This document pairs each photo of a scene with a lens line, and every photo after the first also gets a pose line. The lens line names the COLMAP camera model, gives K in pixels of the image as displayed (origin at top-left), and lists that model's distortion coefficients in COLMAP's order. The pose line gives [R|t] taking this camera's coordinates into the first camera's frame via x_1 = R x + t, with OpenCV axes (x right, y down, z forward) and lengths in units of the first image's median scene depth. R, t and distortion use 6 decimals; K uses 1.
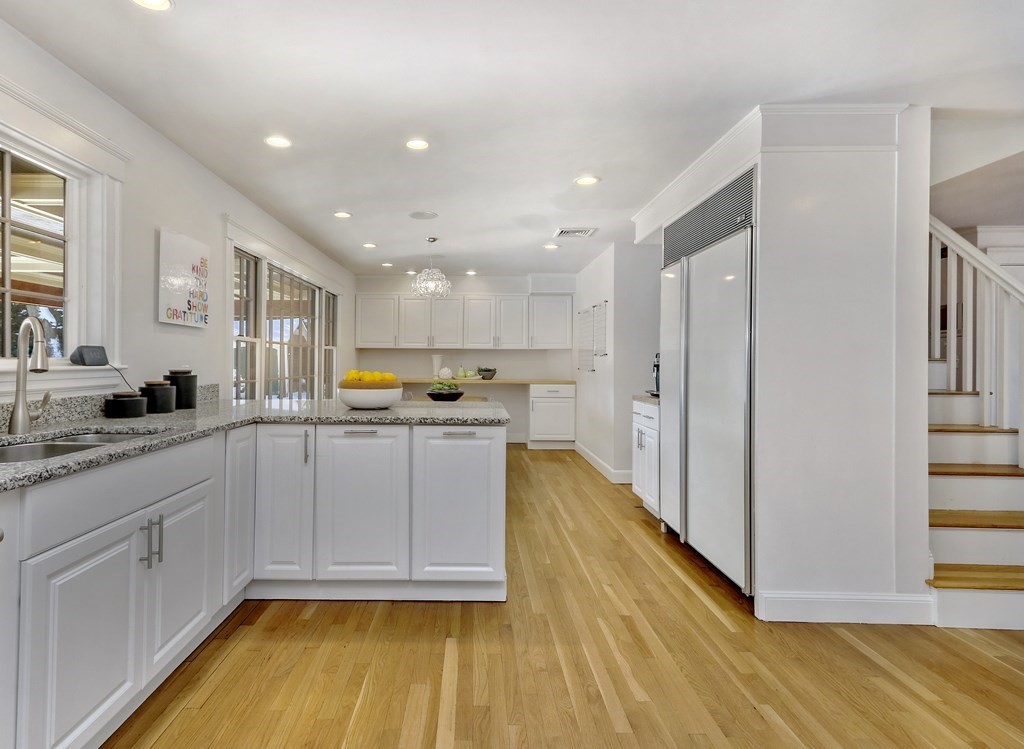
lens RADIAL K [[547.2, 0, 512.0], [0, 547.2, 374.5], [0, 0, 1]] dist [0.000081, 0.000000]
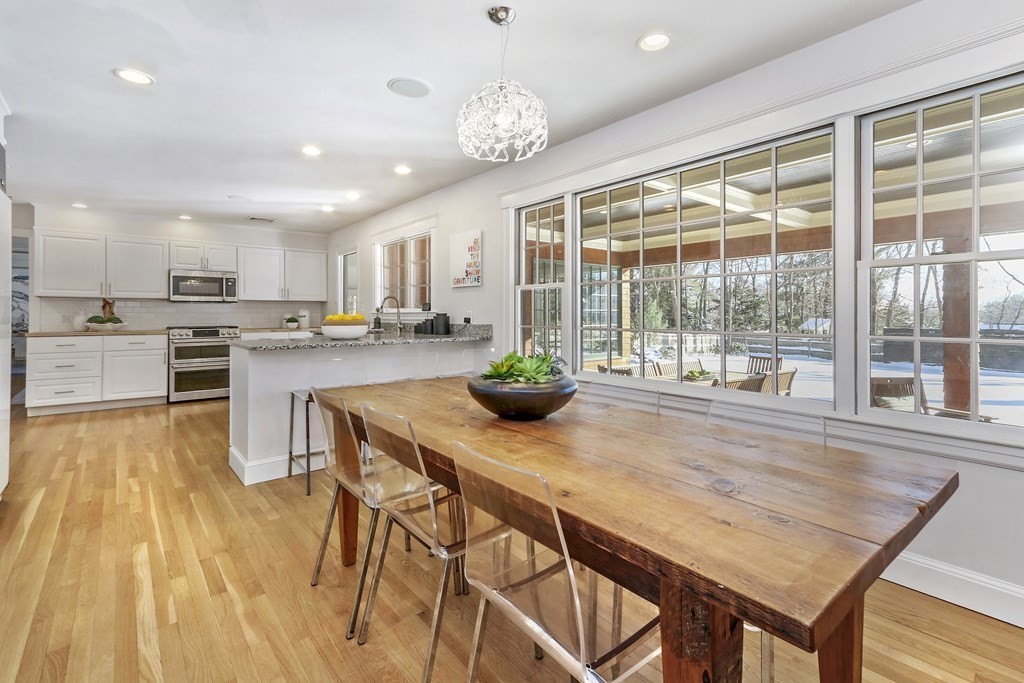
lens RADIAL K [[475.8, 0, 511.7], [0, 475.8, 318.0], [0, 0, 1]] dist [0.004197, 0.000526]
pose [[-0.817200, -0.005471, -0.576328, 0.091355], [-0.017974, 0.999710, 0.015996, -0.019595], [0.576074, 0.023430, -0.817062, 2.015439]]
